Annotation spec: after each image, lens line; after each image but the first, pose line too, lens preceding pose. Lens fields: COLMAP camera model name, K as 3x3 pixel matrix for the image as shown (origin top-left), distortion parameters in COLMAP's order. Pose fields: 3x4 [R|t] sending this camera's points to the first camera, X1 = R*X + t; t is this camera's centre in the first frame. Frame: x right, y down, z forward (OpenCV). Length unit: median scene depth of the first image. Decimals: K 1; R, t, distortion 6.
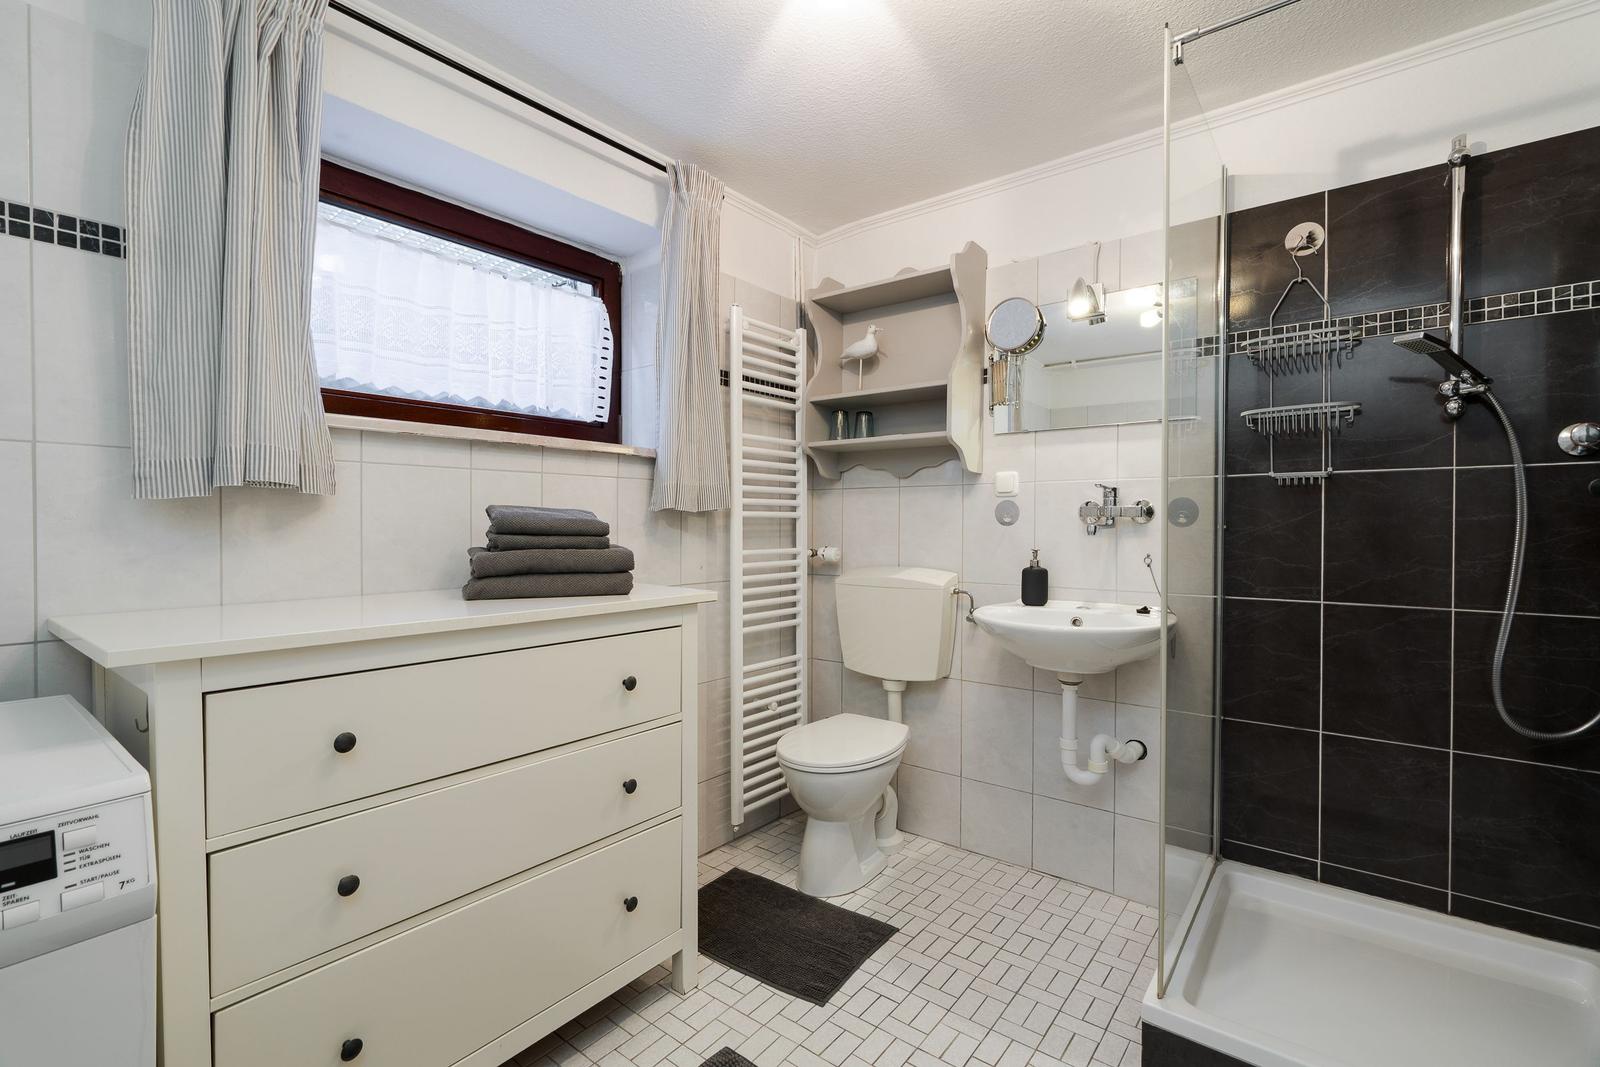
lens RADIAL K [[720.4, 0, 802.0], [0, 720.4, 540.3], [0, 0, 1]] dist [-0.006515, 0.003453]
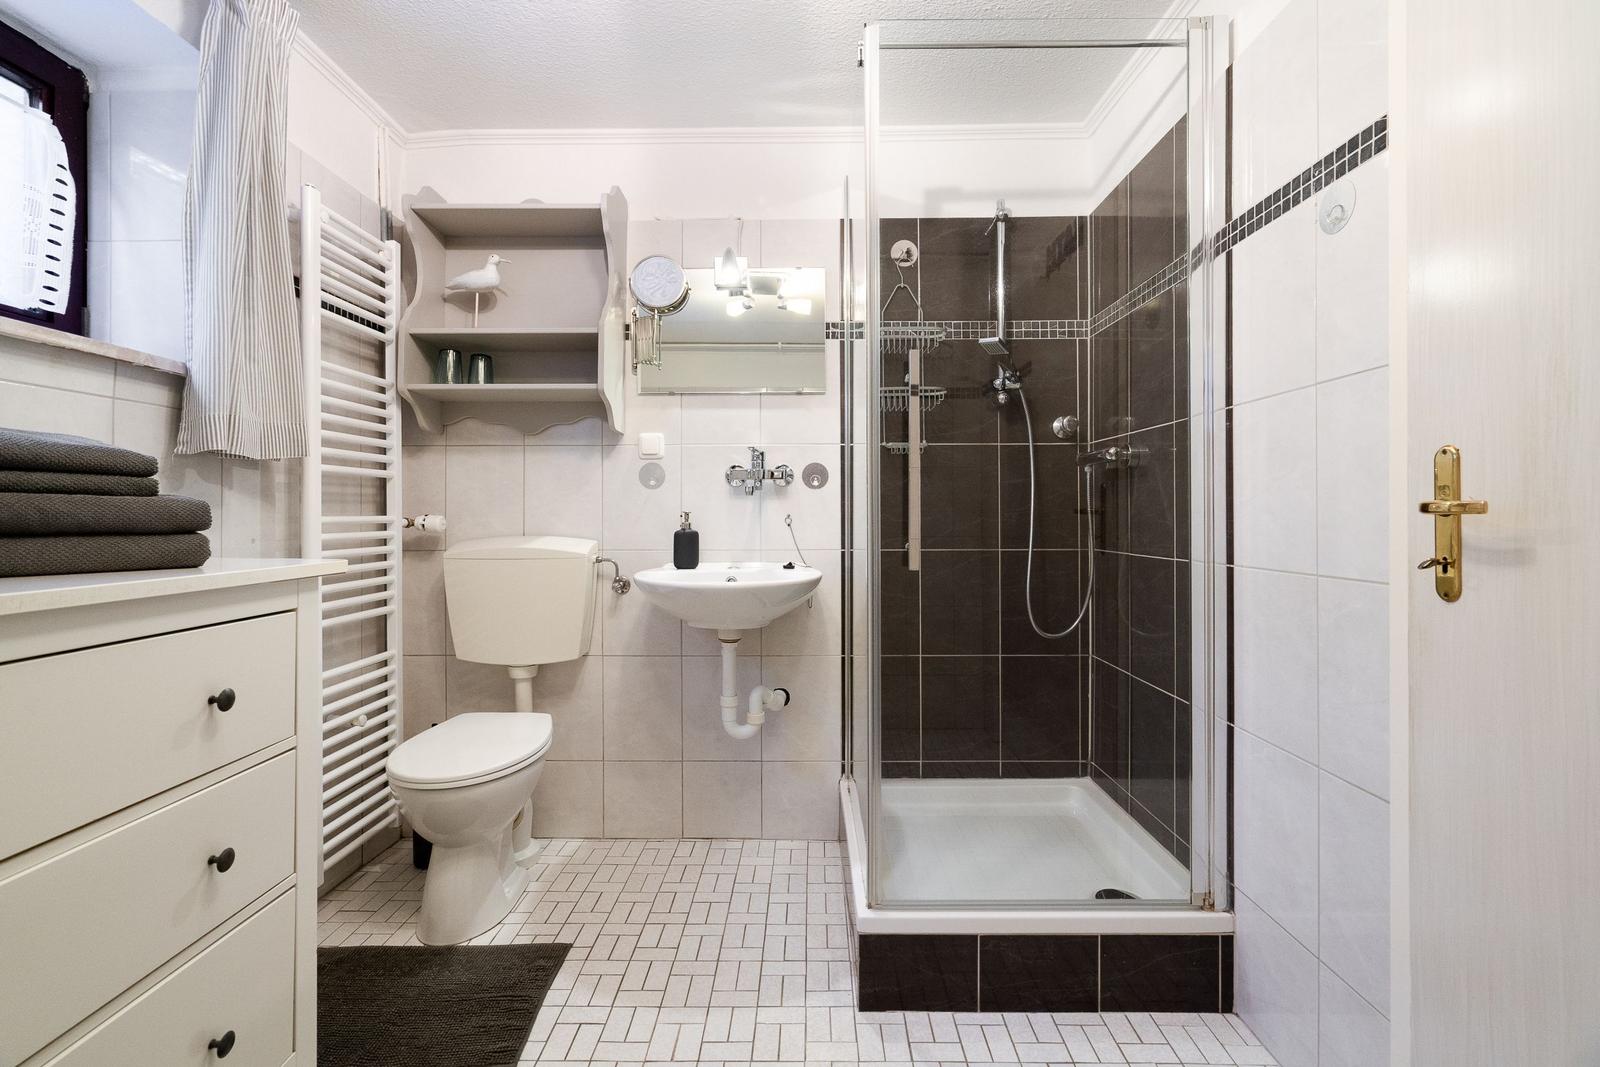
lens RADIAL K [[720.4, 0, 808.9], [0, 720.4, 517.2], [0, 0, 1]] dist [-0.006515, 0.003453]
pose [[0.791973, -0.005698, 0.610530, -0.145782], [0.015863, 0.999811, -0.011247, 0.033167], [-0.610351, 0.018592, 0.791913, 0.110034]]
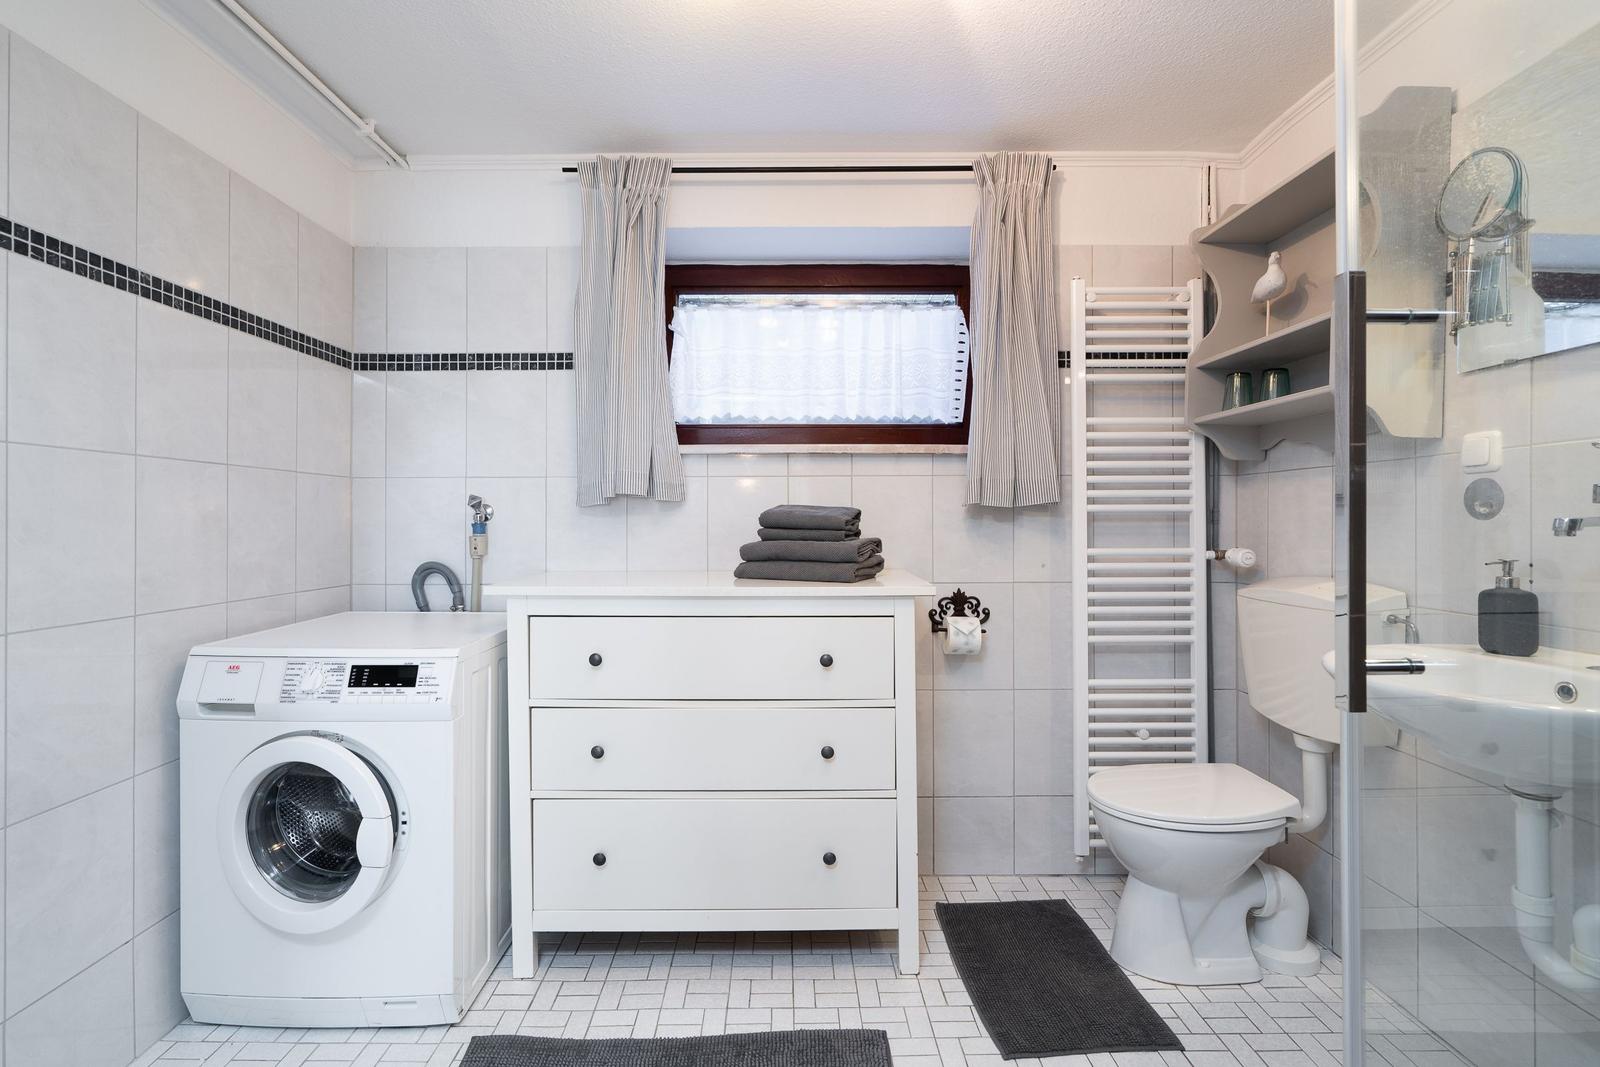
lens RADIAL K [[720.4, 0, 797.3], [0, 720.4, 526.4], [0, 0, 1]] dist [-0.006515, 0.003453]
pose [[0.629560, 0.003071, -0.776946, 0.408433], [-0.015421, 0.999845, -0.008543, -0.000449], [0.776799, 0.017360, 0.629509, 0.168528]]
